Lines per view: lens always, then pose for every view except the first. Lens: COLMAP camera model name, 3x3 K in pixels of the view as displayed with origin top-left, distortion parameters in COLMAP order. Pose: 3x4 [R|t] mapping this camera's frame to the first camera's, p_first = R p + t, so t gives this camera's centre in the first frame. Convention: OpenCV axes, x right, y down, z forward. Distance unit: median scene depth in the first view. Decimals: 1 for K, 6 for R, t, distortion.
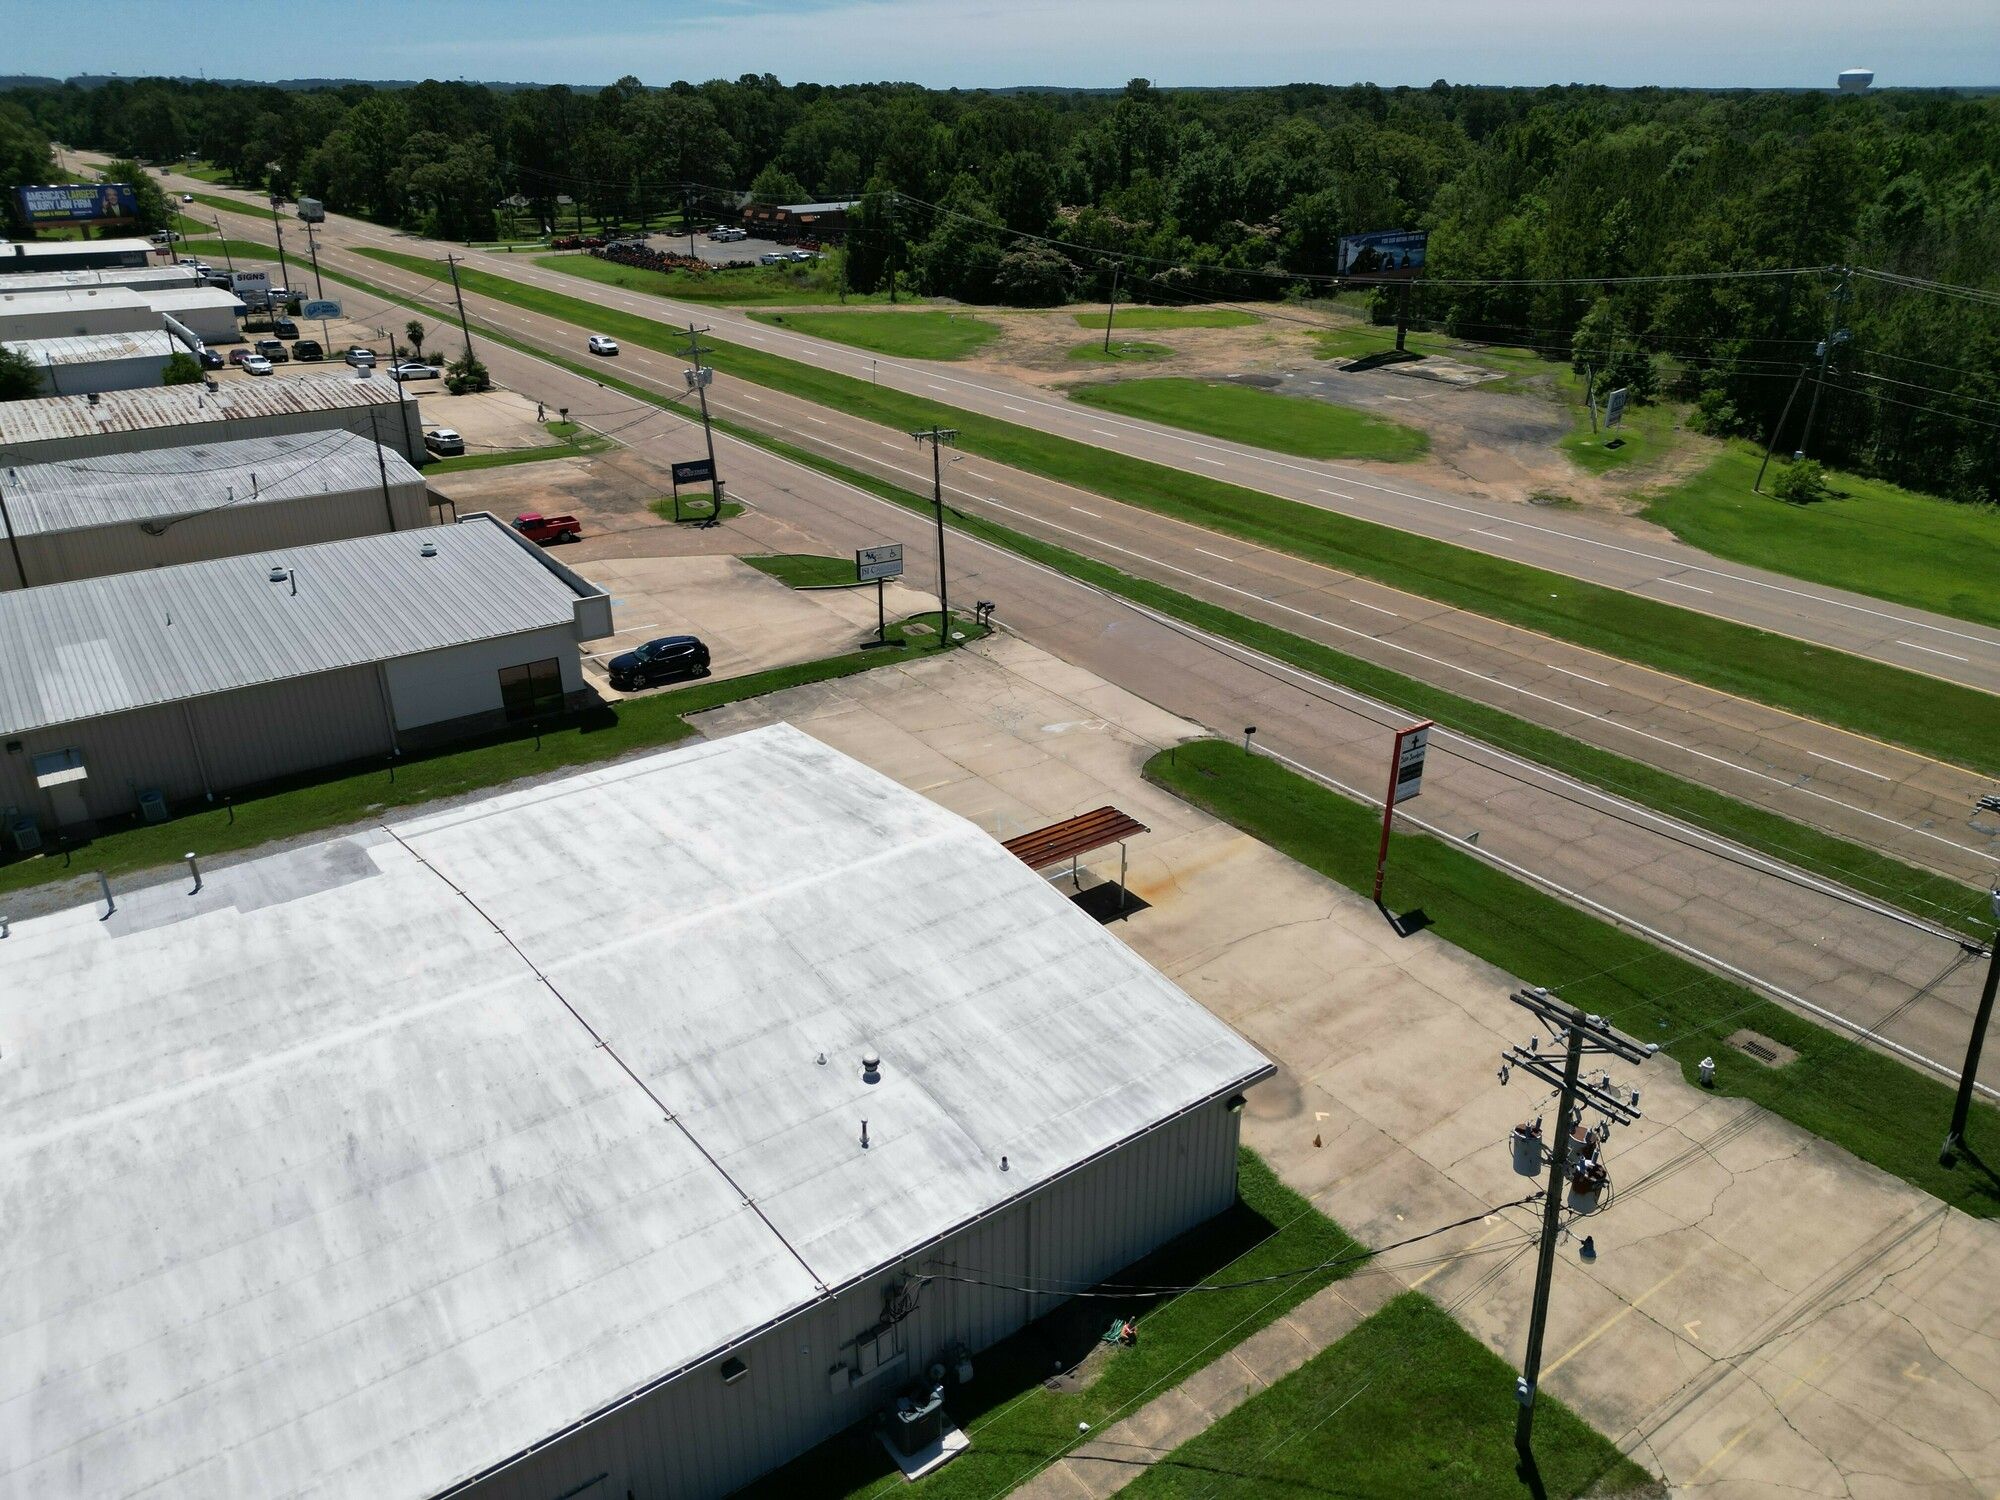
lens RADIAL K [[1411.3, 0, 1004.9], [0, 1411.3, 750.3], [0, 0, 1]] dist [0.083549, -0.086318]
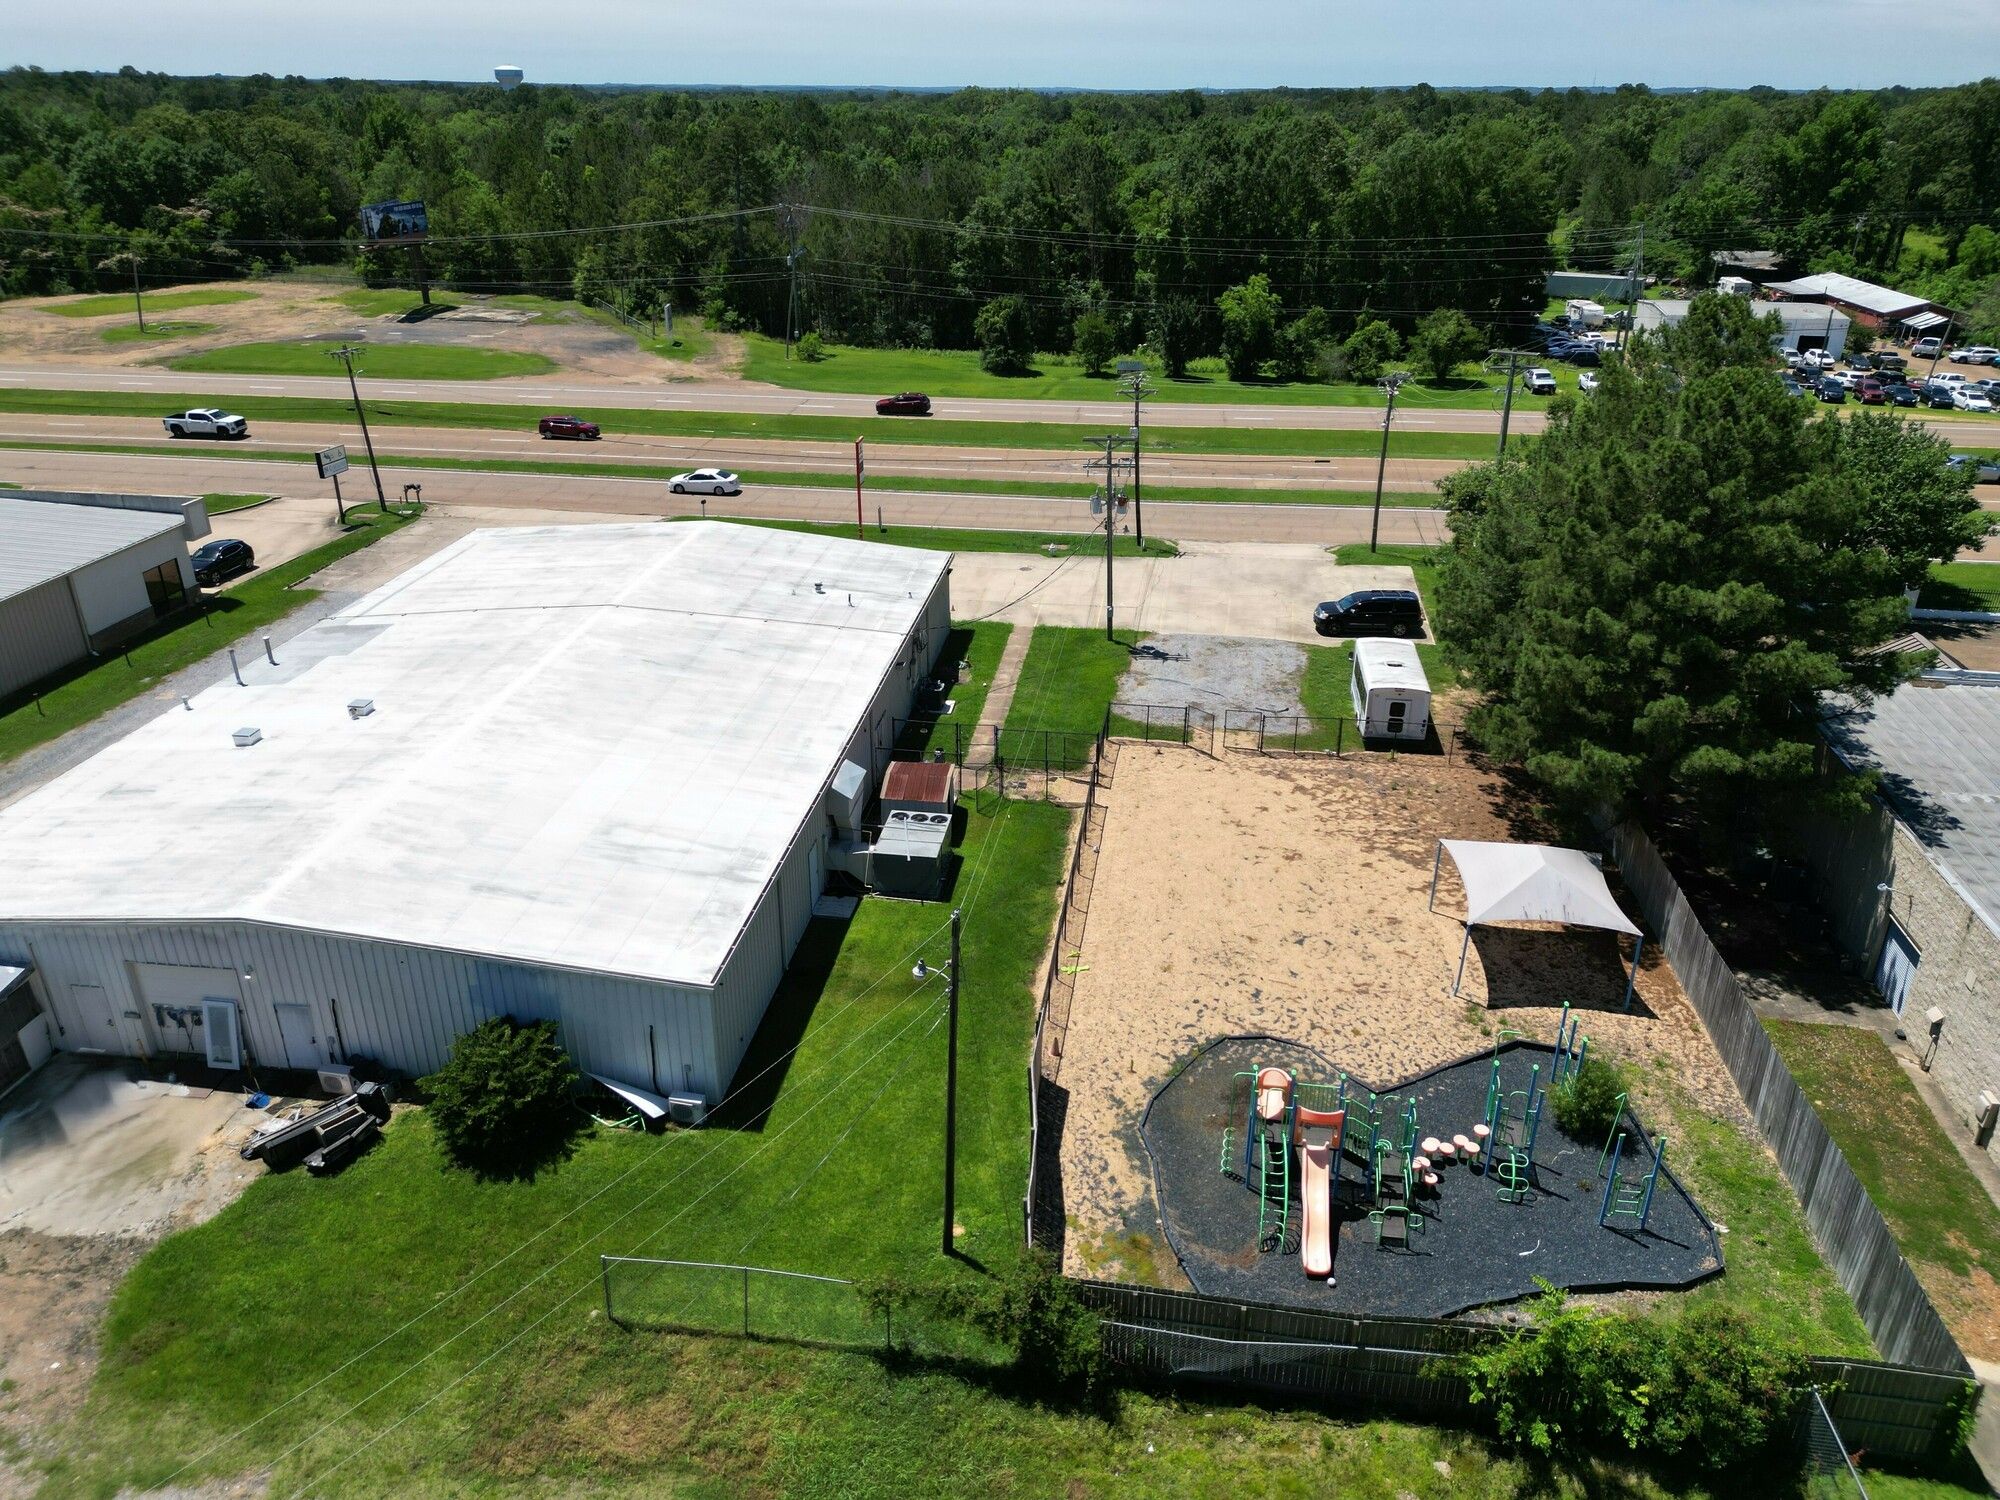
lens RADIAL K [[1411.3, 0, 1004.9], [0, 1411.3, 750.3], [0, 0, 1]] dist [0.083549, -0.086318]
pose [[0.685869, -0.303722, 0.661314, -0.662223], [0.300511, 0.945849, 0.122732, 0.141835], [-0.662780, 0.114554, 0.740000, -0.306217]]
